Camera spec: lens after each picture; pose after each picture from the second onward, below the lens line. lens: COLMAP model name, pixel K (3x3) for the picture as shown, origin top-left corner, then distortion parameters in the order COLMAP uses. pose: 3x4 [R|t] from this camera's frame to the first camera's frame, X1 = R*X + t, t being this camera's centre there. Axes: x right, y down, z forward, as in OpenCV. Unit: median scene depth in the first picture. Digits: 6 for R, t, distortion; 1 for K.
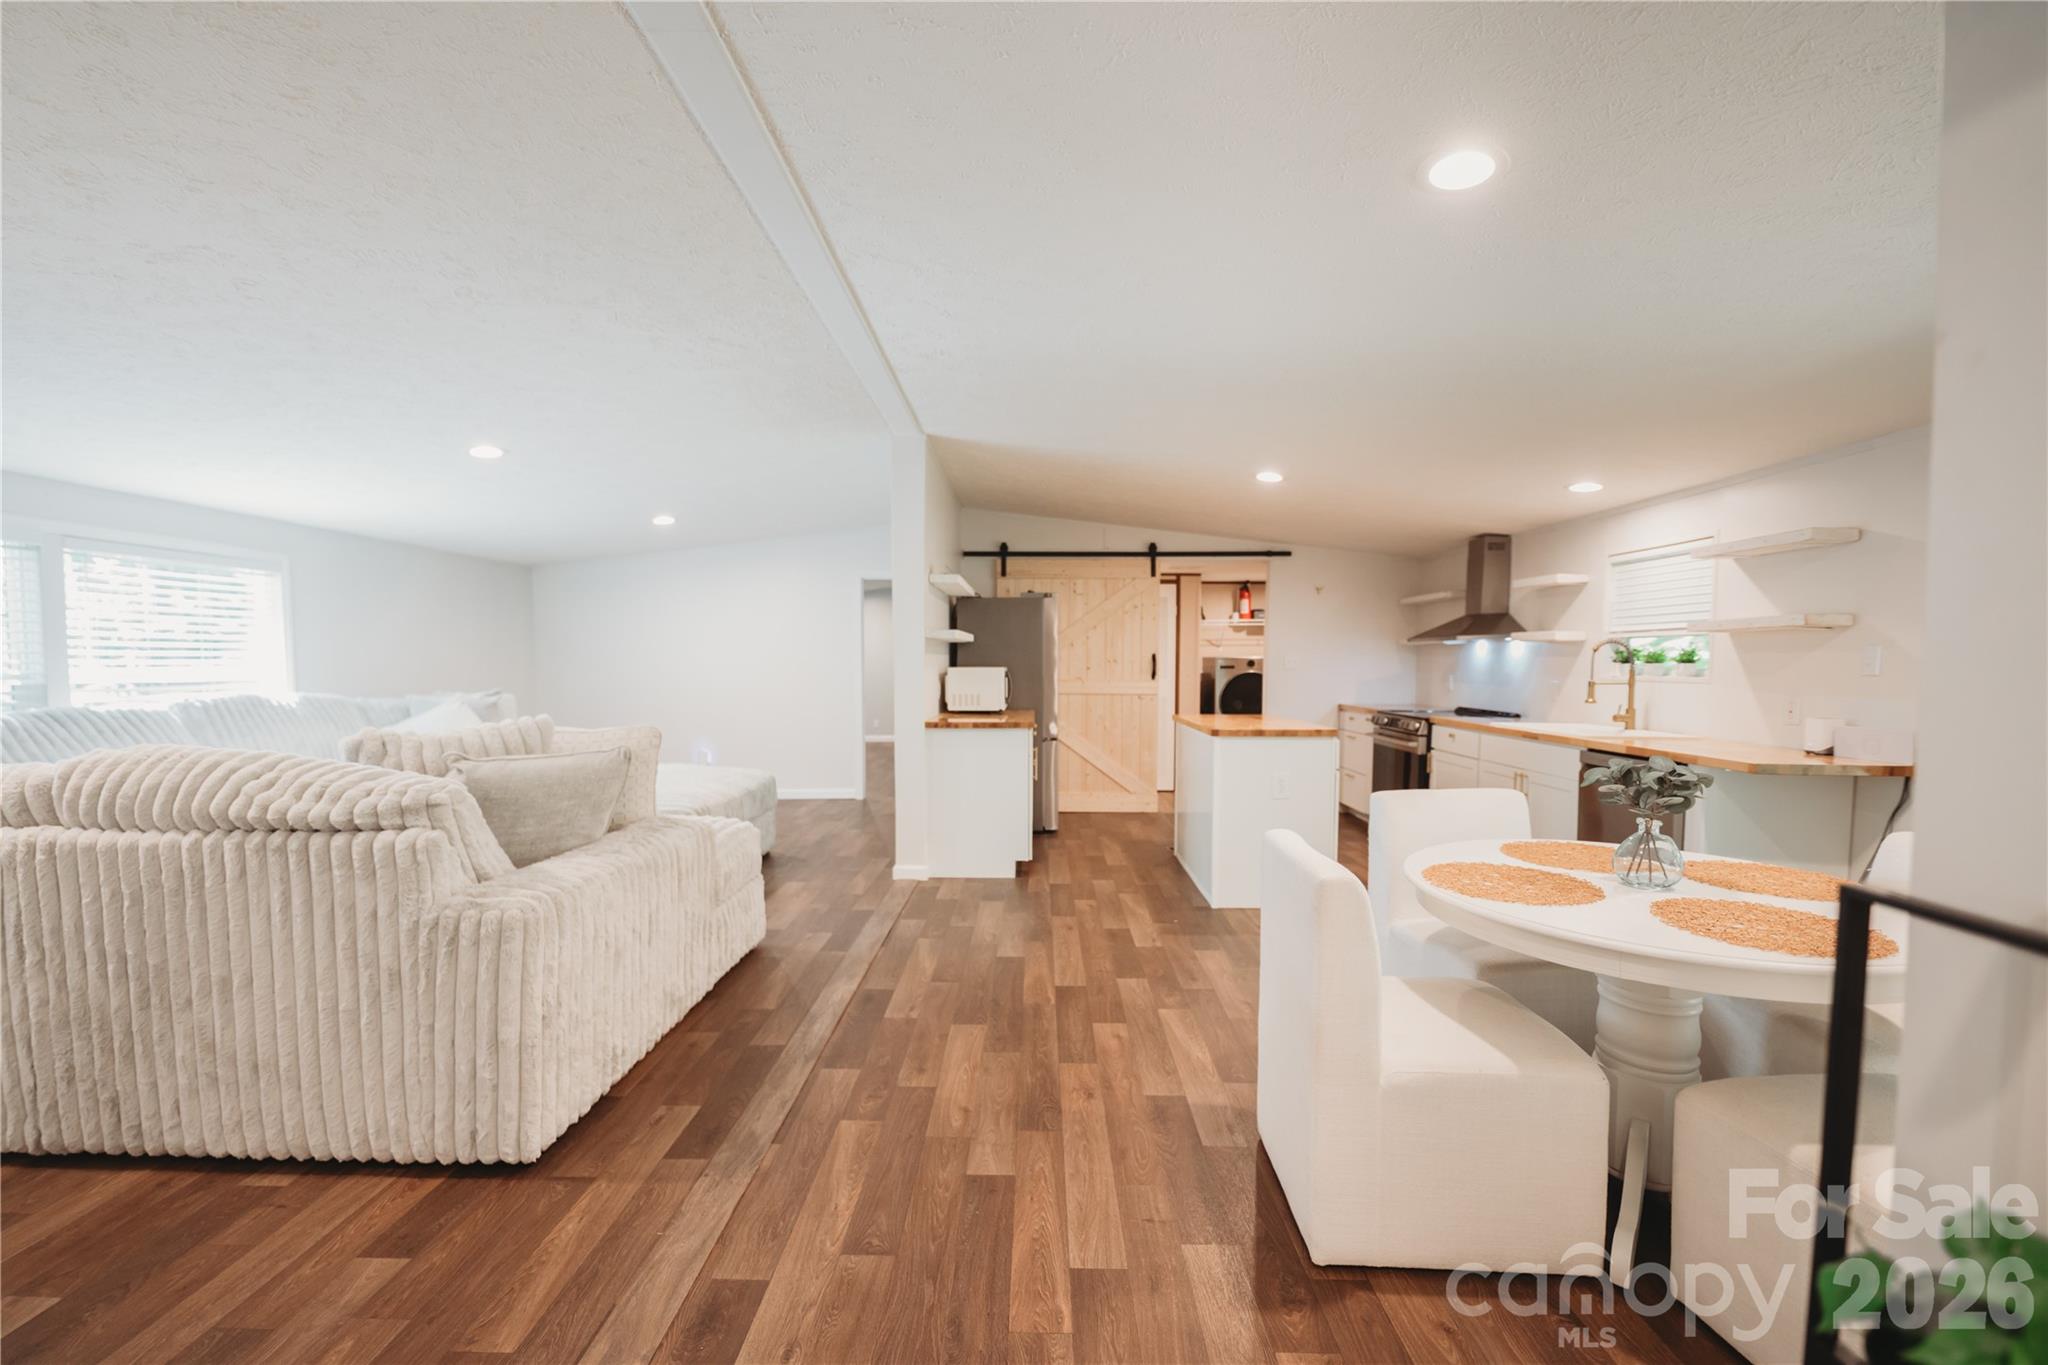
lens RADIAL K [[835.7, 0, 1021.3], [0, 835.7, 710.4], [0, 0, 1]] dist [0.003067, -0.000348]
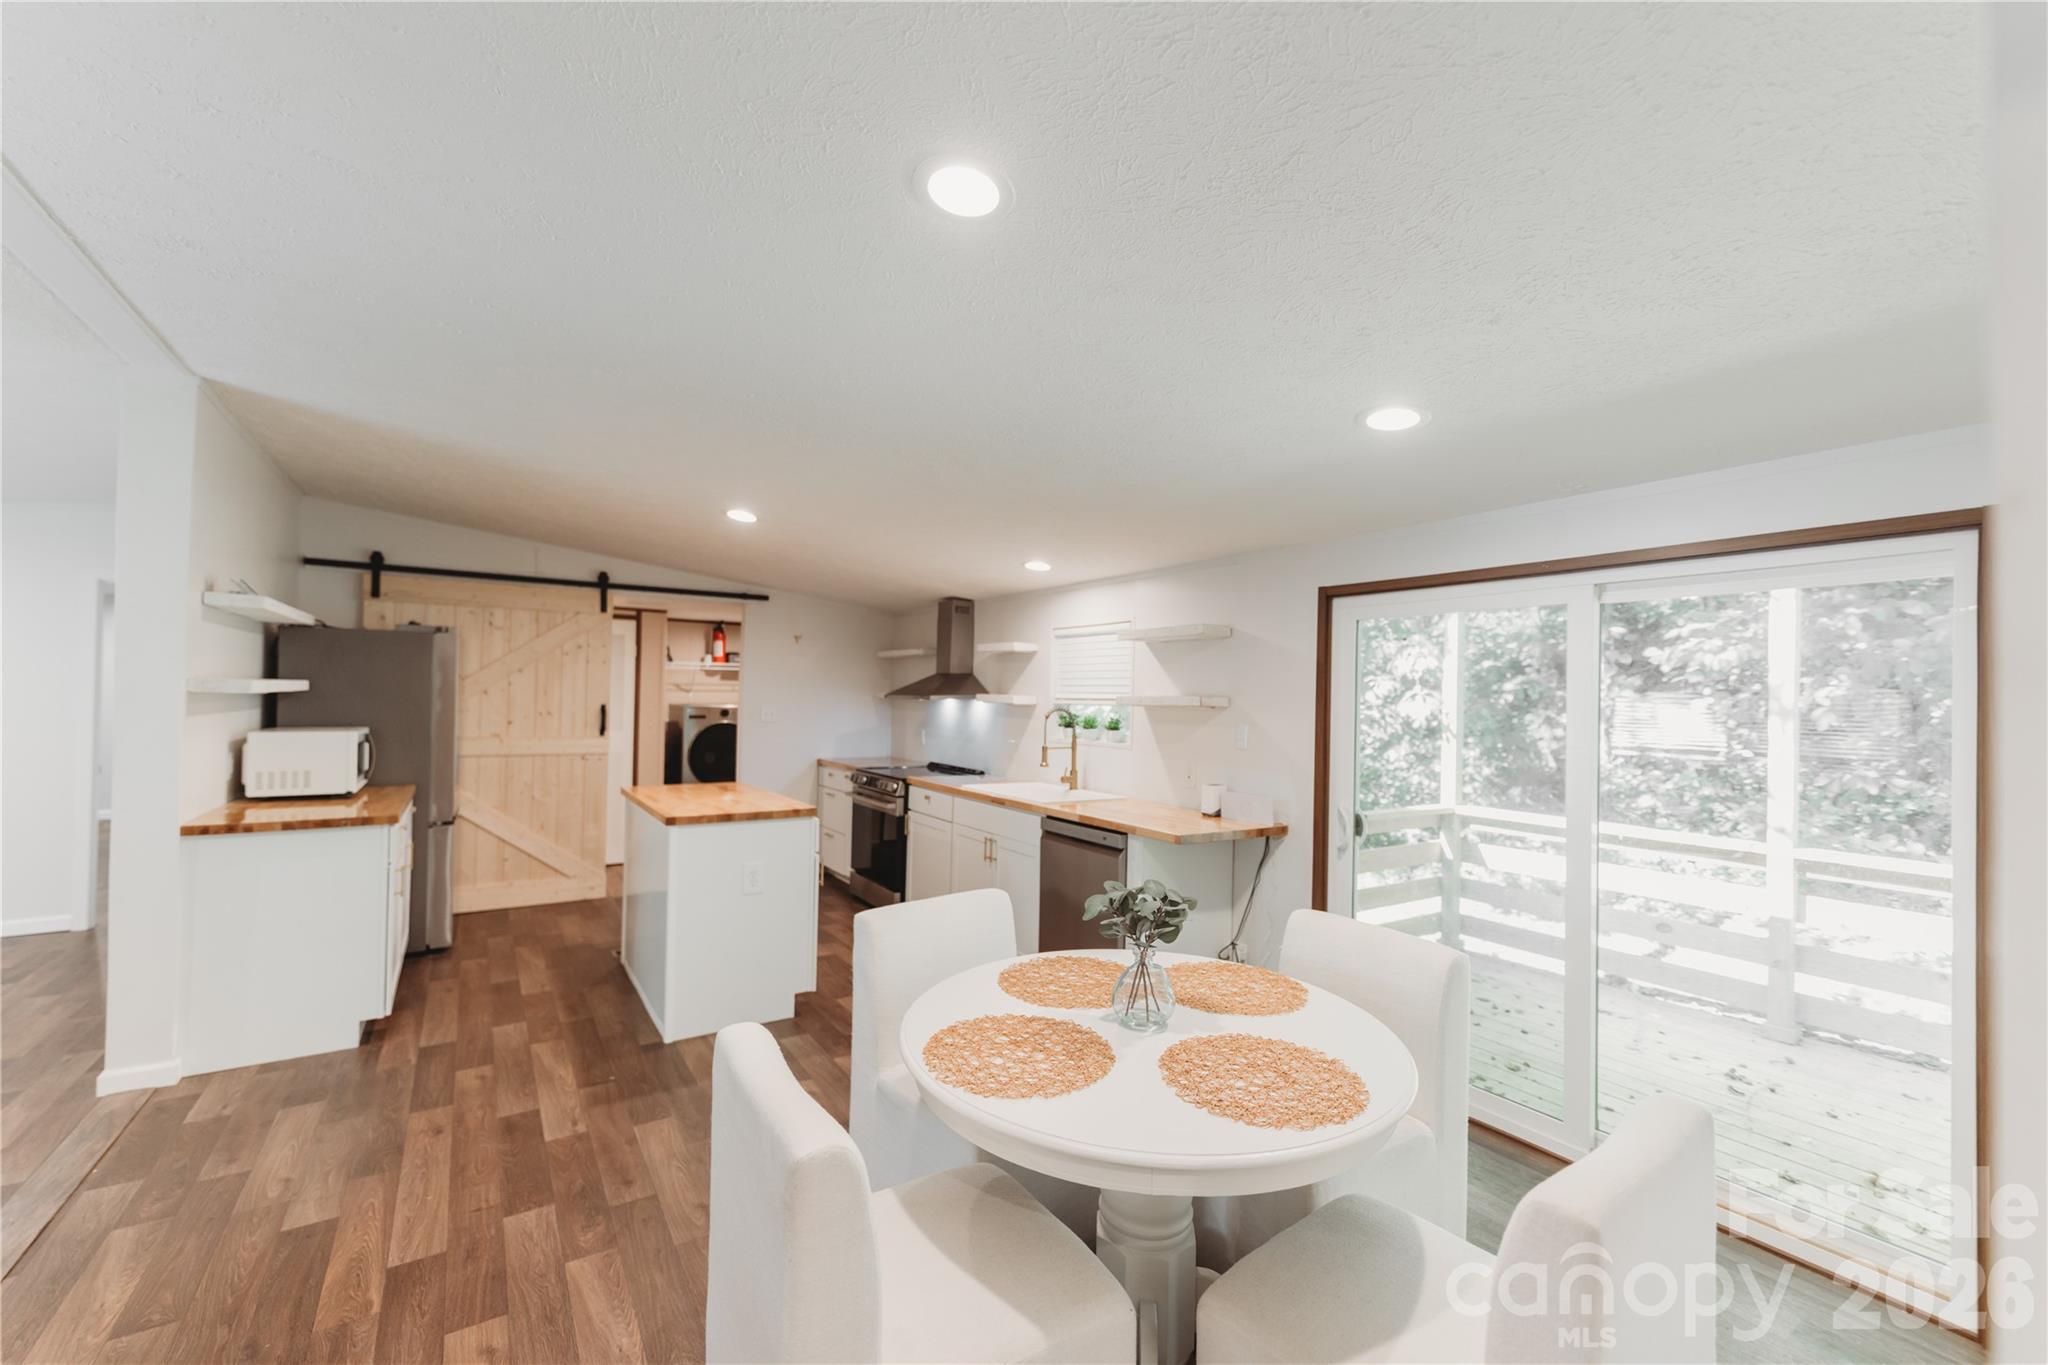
lens RADIAL K [[829.5, 0, 1021.7], [0, 829.5, 686.1], [0, 0, 1]] dist [0.007350, -0.003576]
pose [[0.822822, 0.020773, 0.567920, 0.055559], [0.016213, 0.998067, -0.059996, -0.051936], [-0.568068, 0.058574, 0.820894, 0.150131]]
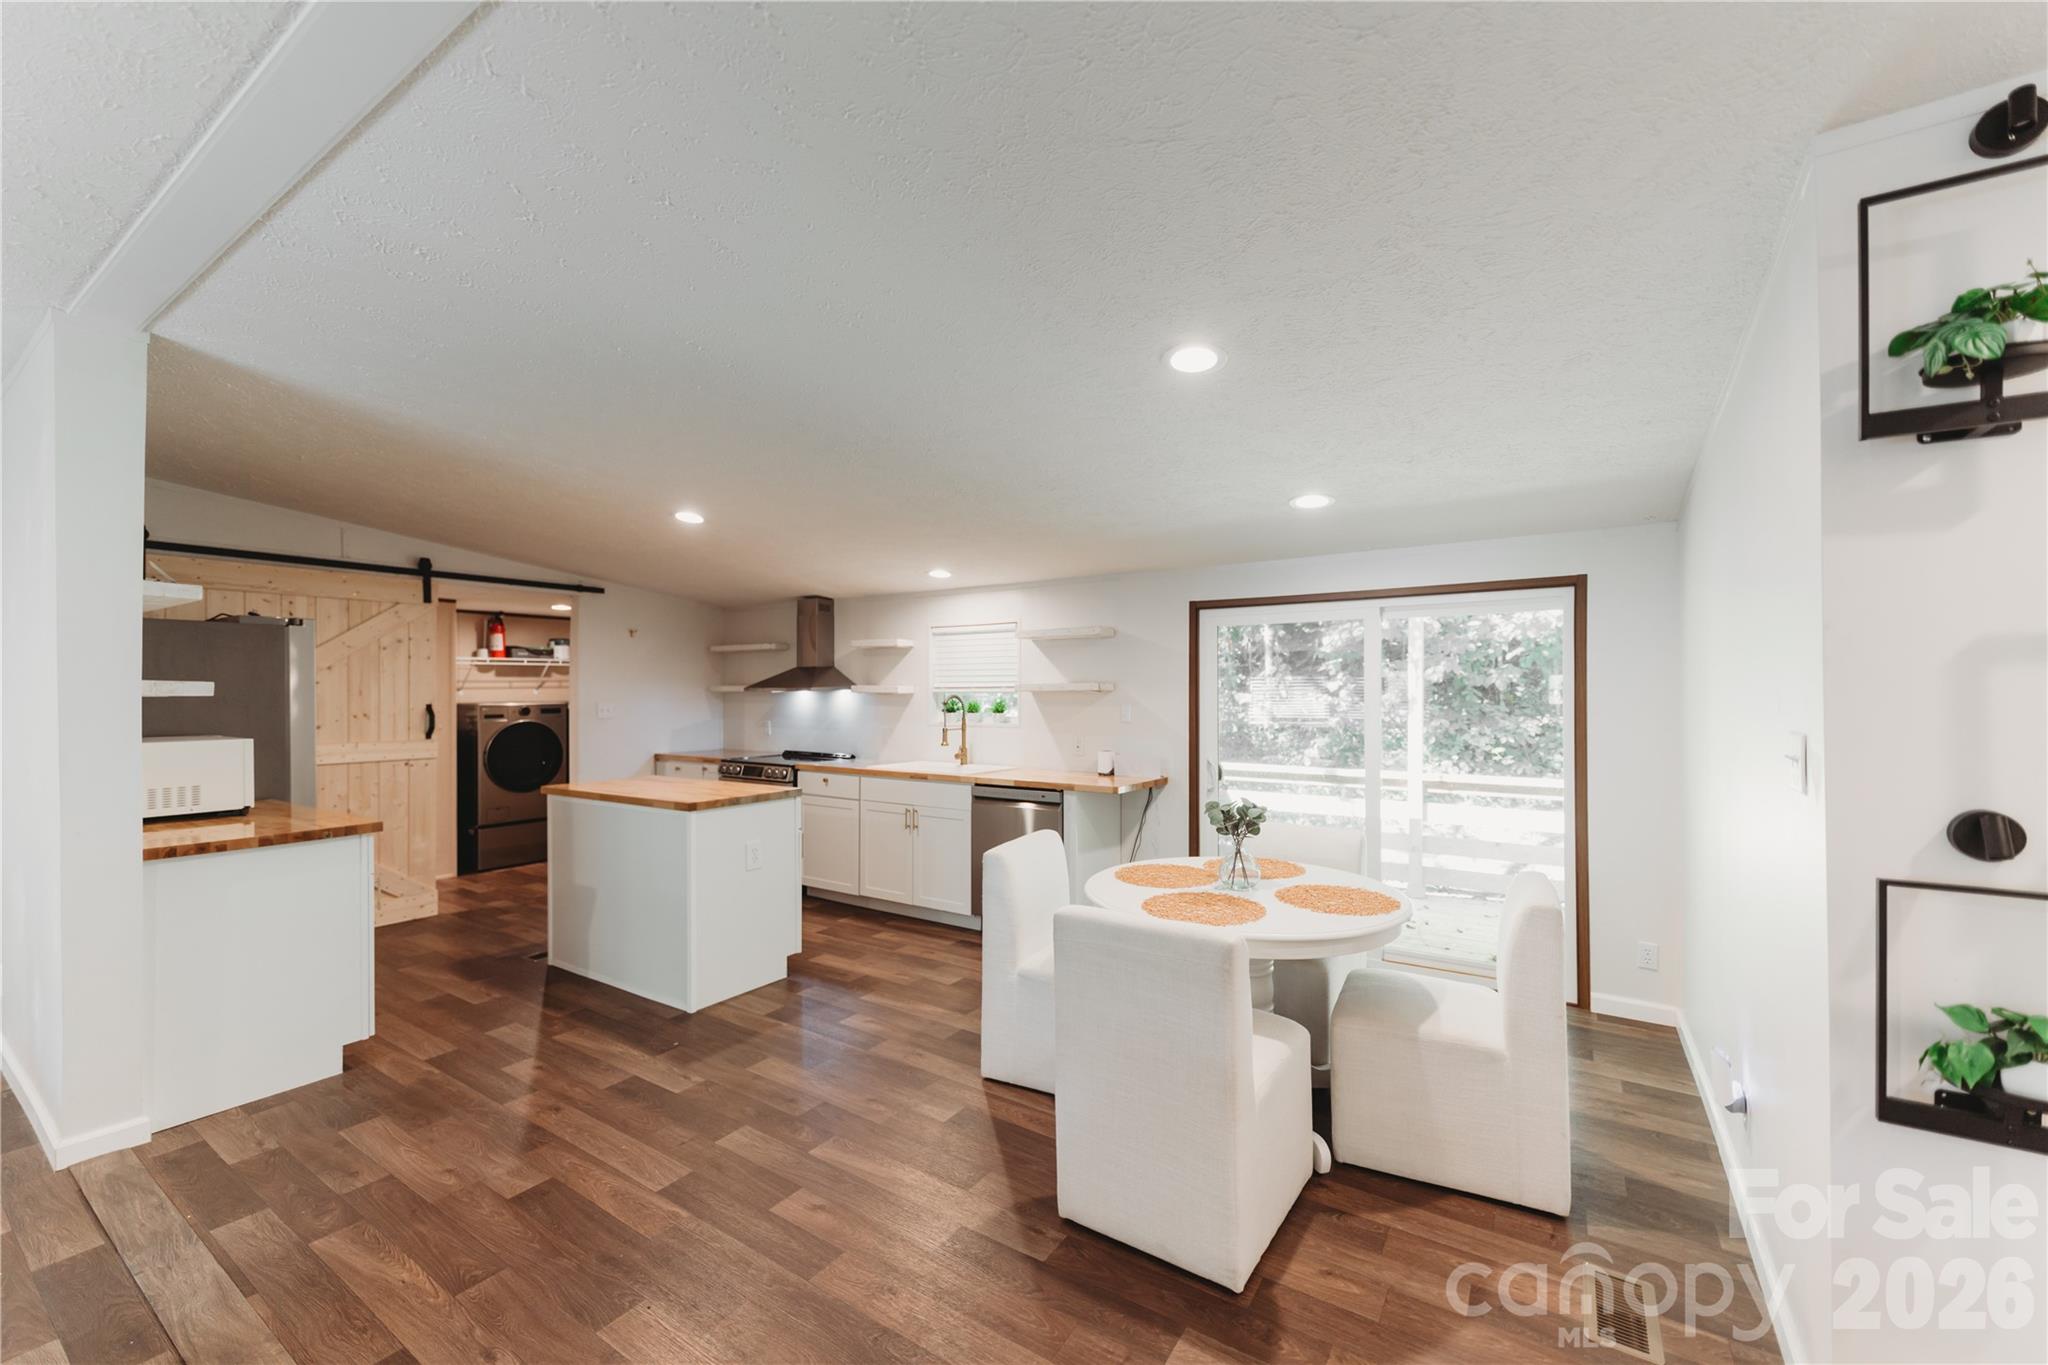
lens RADIAL K [[815.2, 0, 1022.5], [0, 815.2, 689.1], [0, 0, 1]] dist [0.007424, -0.003678]
pose [[0.533159, -0.001624, 0.846014, -0.313395], [0.052489, 0.998135, -0.031163, -0.052834], [-0.844385, 0.061021, 0.532250, 0.267587]]
